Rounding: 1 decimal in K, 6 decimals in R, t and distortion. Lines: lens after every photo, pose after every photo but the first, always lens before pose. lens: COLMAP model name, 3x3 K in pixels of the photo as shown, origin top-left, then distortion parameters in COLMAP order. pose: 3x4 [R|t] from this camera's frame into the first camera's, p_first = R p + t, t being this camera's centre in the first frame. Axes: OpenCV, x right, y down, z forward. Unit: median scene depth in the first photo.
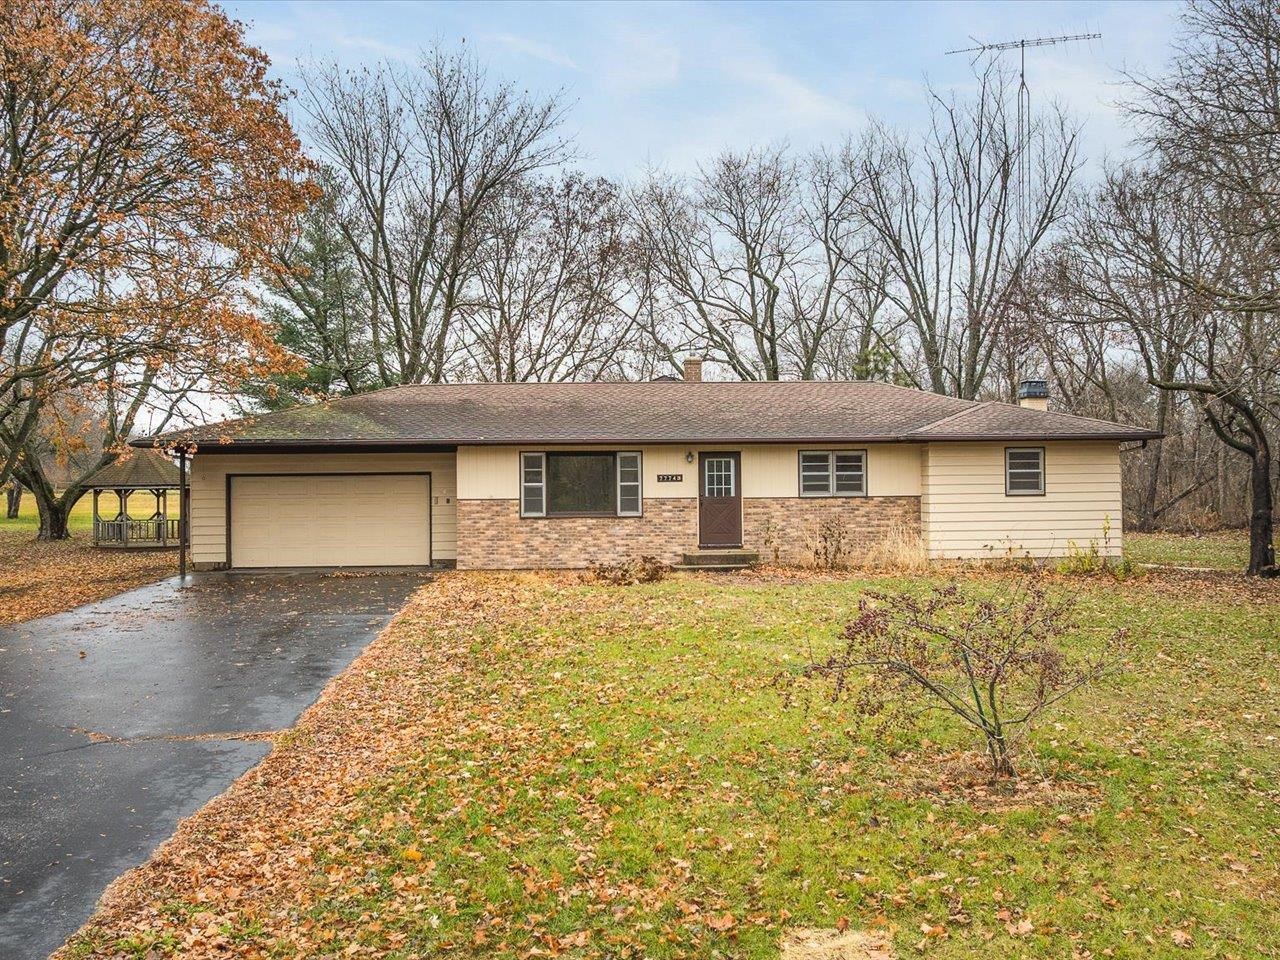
lens RADIAL K [[1003.8, 0, 640.0], [0, 1003.8, 480.0], [0, 0, 1]] dist [0.000783, 0.000434]
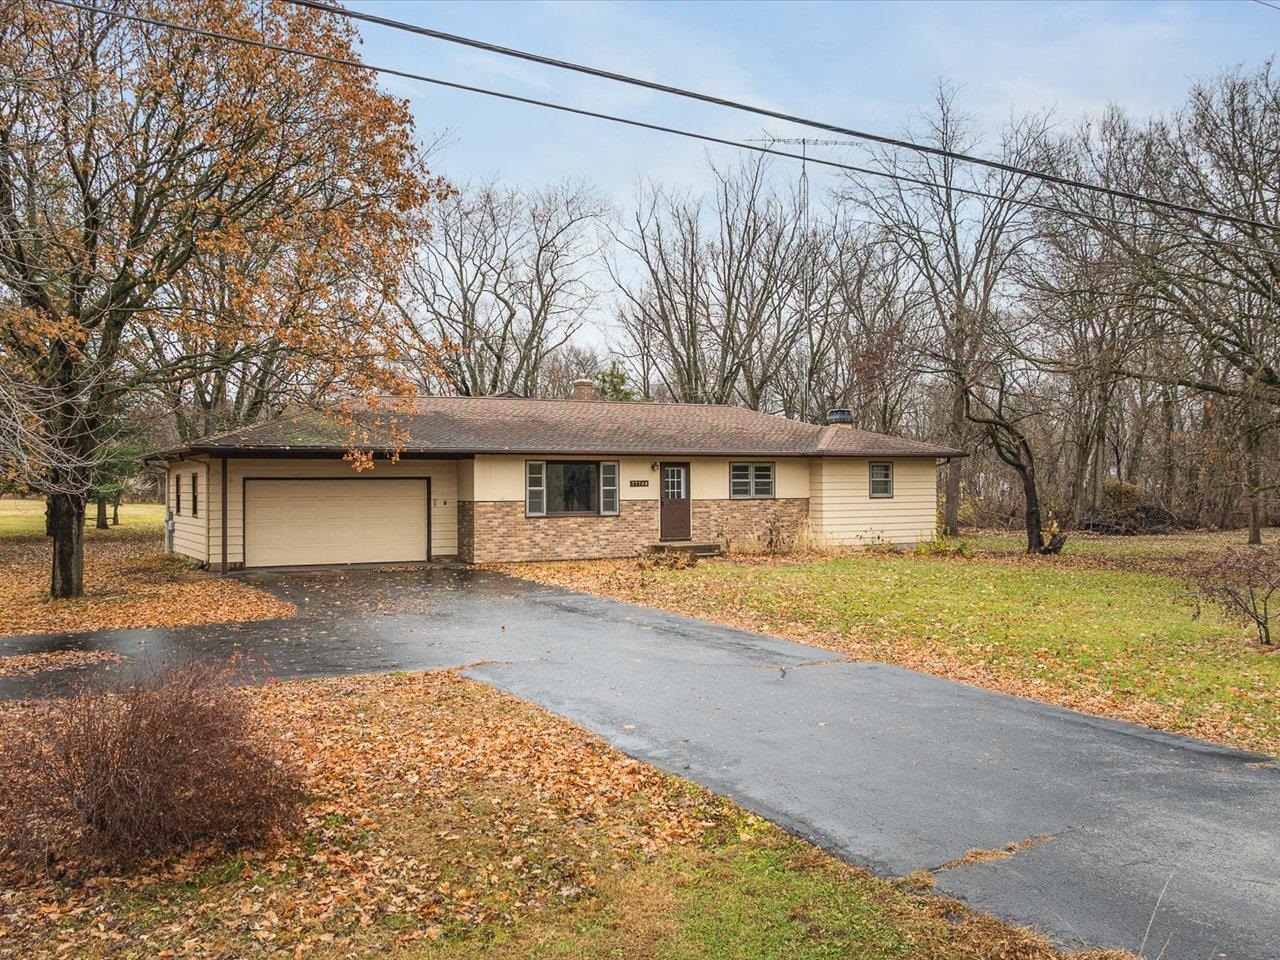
lens RADIAL K [[1003.8, 0, 640.0], [0, 1003.8, 480.0], [0, 0, 1]] dist [0.000783, 0.000434]
pose [[0.920192, 0.006063, 0.391420, -0.444134], [-0.002604, 0.999953, -0.009367, 0.005161], [-0.391459, 0.007601, 0.920164, -0.117502]]
